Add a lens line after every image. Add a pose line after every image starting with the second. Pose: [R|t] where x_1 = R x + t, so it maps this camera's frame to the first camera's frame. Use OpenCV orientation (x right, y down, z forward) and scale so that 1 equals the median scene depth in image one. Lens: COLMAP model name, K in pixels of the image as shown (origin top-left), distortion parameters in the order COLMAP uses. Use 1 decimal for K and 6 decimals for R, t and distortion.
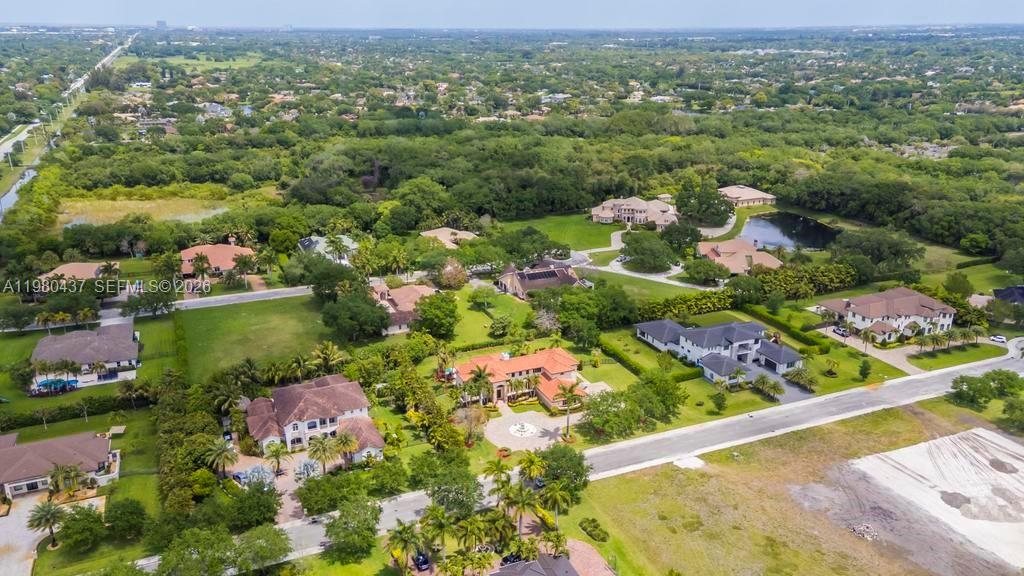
lens RADIAL K [[787.1, 0, 505.2], [0, 787.1, 286.5], [0, 0, 1]] dist [0.070895, 0.006152]
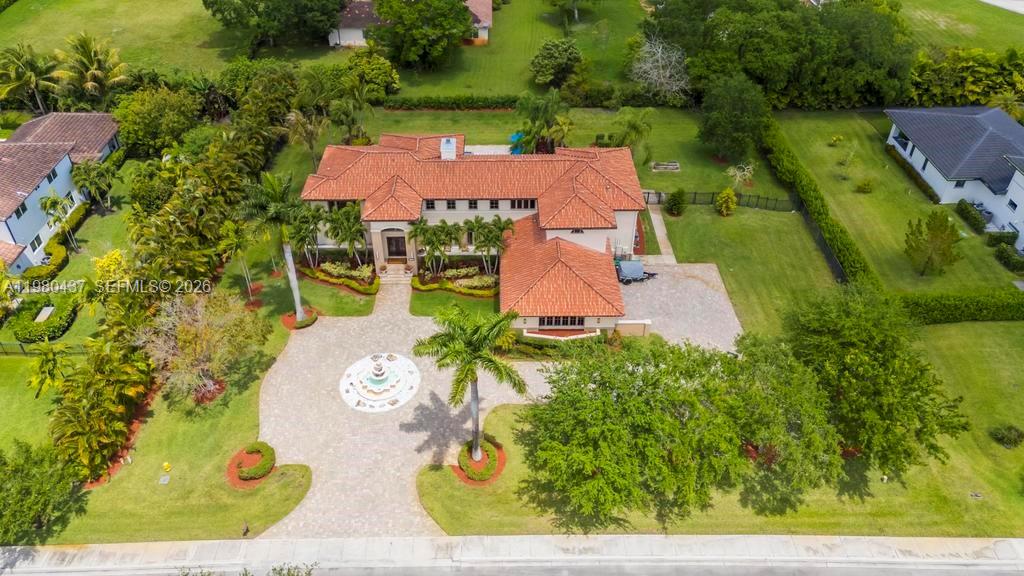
lens RADIAL K [[787.1, 0, 505.2], [0, 787.1, 286.5], [0, 0, 1]] dist [0.070895, 0.006152]
pose [[0.928413, 0.232229, -0.290034, 0.120340], [-0.123383, 0.929004, 0.348895, 0.014896], [0.350466, -0.288133, 0.891152, 0.551812]]
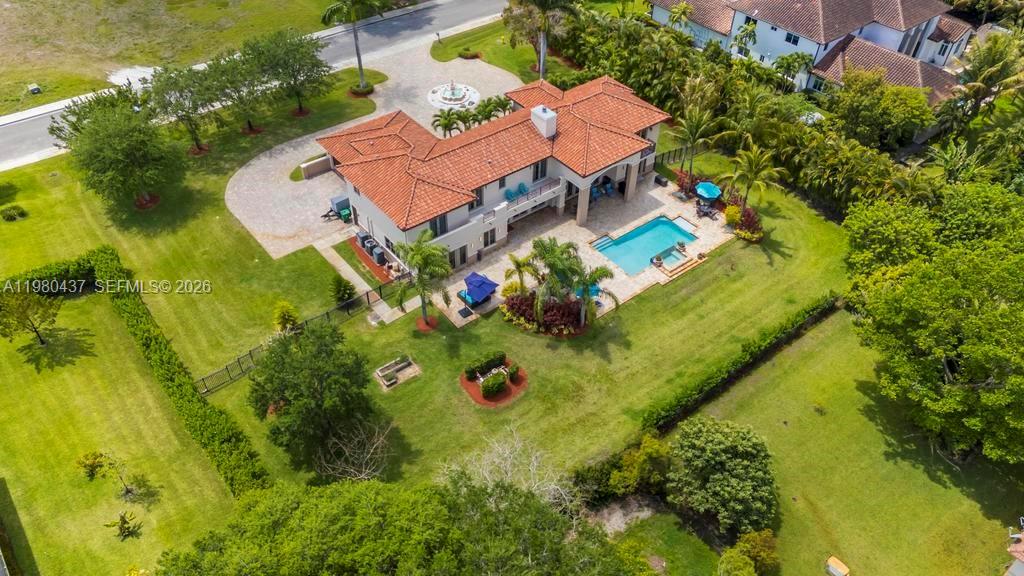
lens RADIAL K [[742.3, 0, 516.4], [0, 742.3, 292.5], [0, 0, 1]] dist [0.061552, 0.006093]
pose [[-0.961389, 0.190405, -0.198687, 0.077198], [-0.085463, 0.479717, 0.873251, -0.135993], [0.261585, 0.856515, -0.444922, 1.006068]]
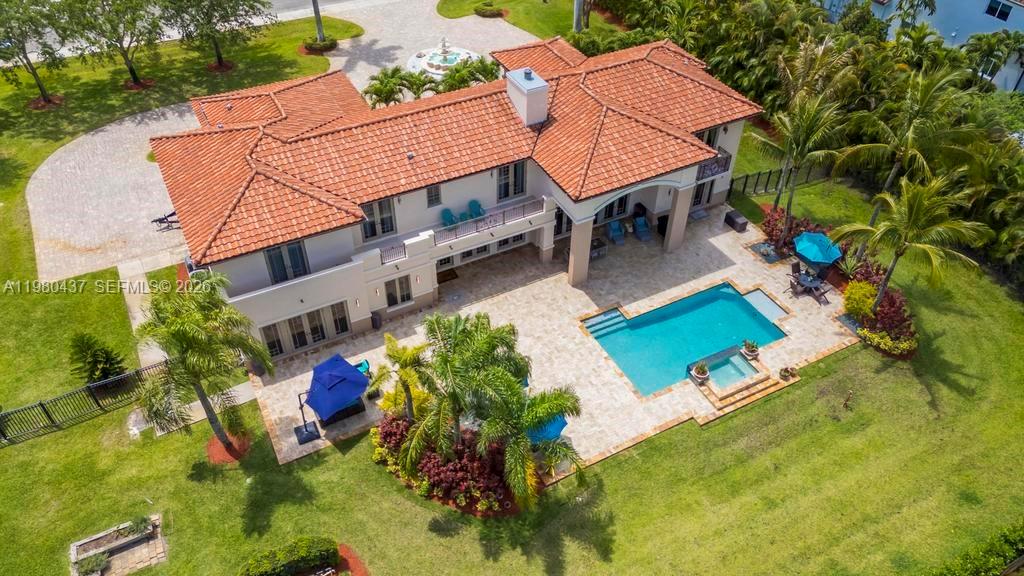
lens RADIAL K [[742.3, 0, 516.4], [0, 742.3, 292.5], [0, 0, 1]] dist [0.061552, 0.006093]
pose [[-0.995180, 0.070206, -0.068466, 0.015501], [-0.025567, 0.488275, 0.872315, -0.040911], [0.094672, 0.869862, -0.484126, 0.941774]]
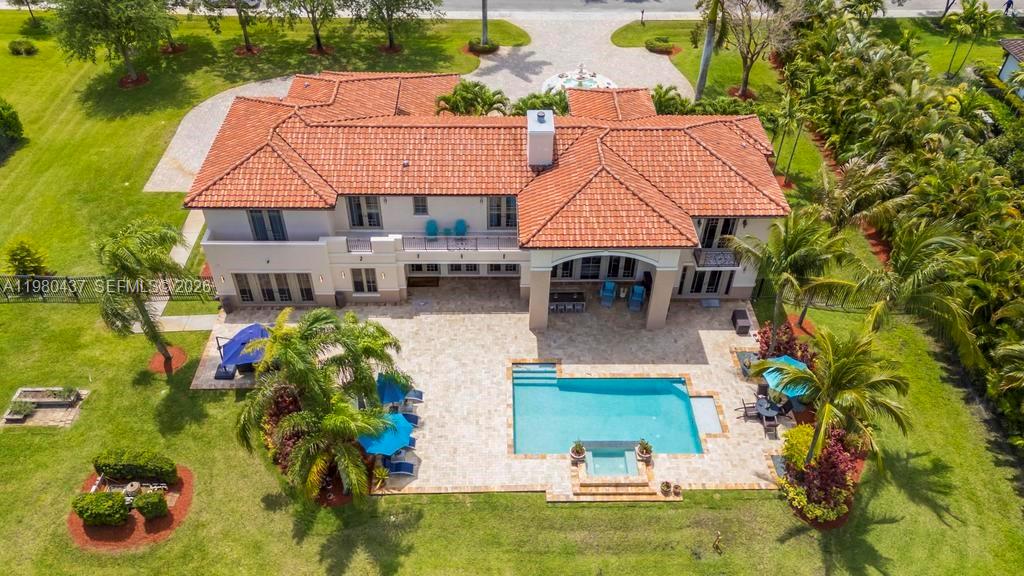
lens RADIAL K [[772.4, 0, 515.9], [0, 772.4, 285.1], [0, 0, 1]] dist [0.063772, 0.000939]
pose [[-0.933604, -0.237884, 0.267944, -0.048049], [0.110075, 0.521226, 0.846290, -0.048728], [-0.340979, 0.819594, -0.460434, 0.934073]]
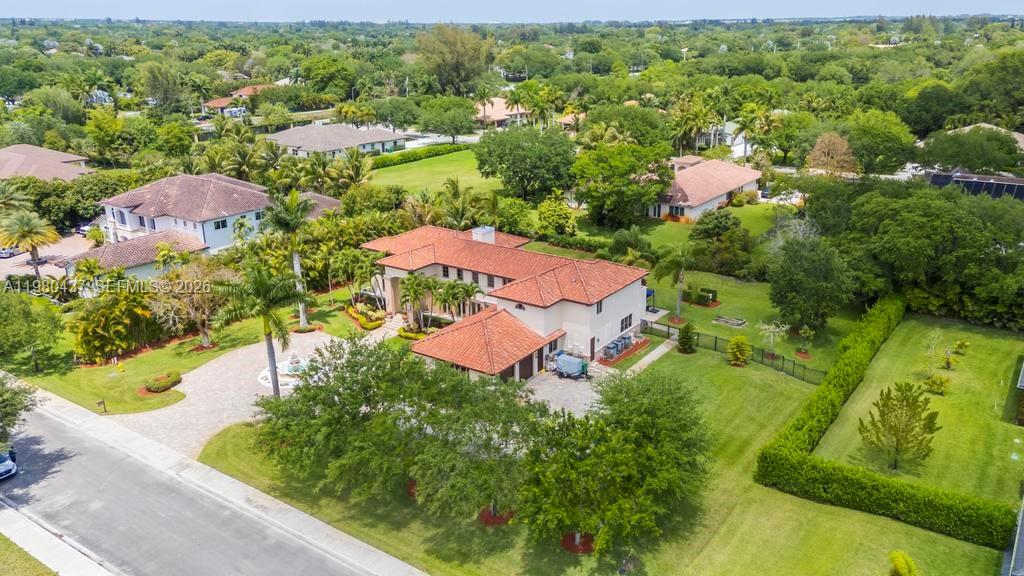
lens RADIAL K [[787.1, 0, 505.2], [0, 787.1, 286.5], [0, 0, 1]] dist [0.070895, 0.006152]
pose [[0.540053, 0.279913, -0.793720, 0.280545], [-0.269283, 0.950967, 0.152146, 0.041685], [0.797389, 0.131568, 0.588949, 0.640596]]
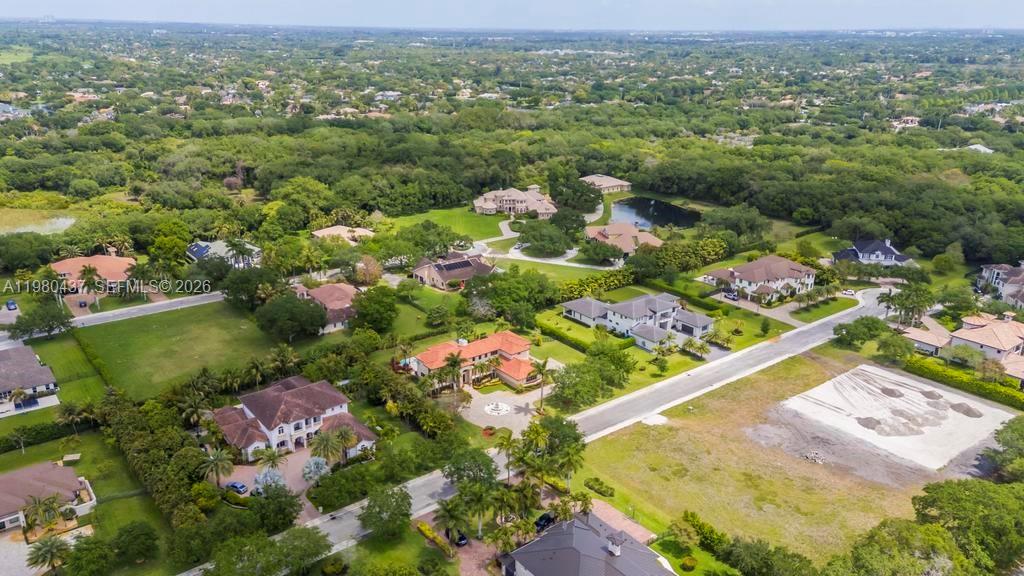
lens RADIAL K [[787.1, 0, 505.2], [0, 787.1, 286.5], [0, 0, 1]] dist [0.070895, 0.006152]
pose [[0.966295, -0.071210, 0.247392, -0.162362], [0.070983, 0.997429, 0.009848, 0.008132], [-0.247457, 0.008045, 0.968865, -0.010531]]
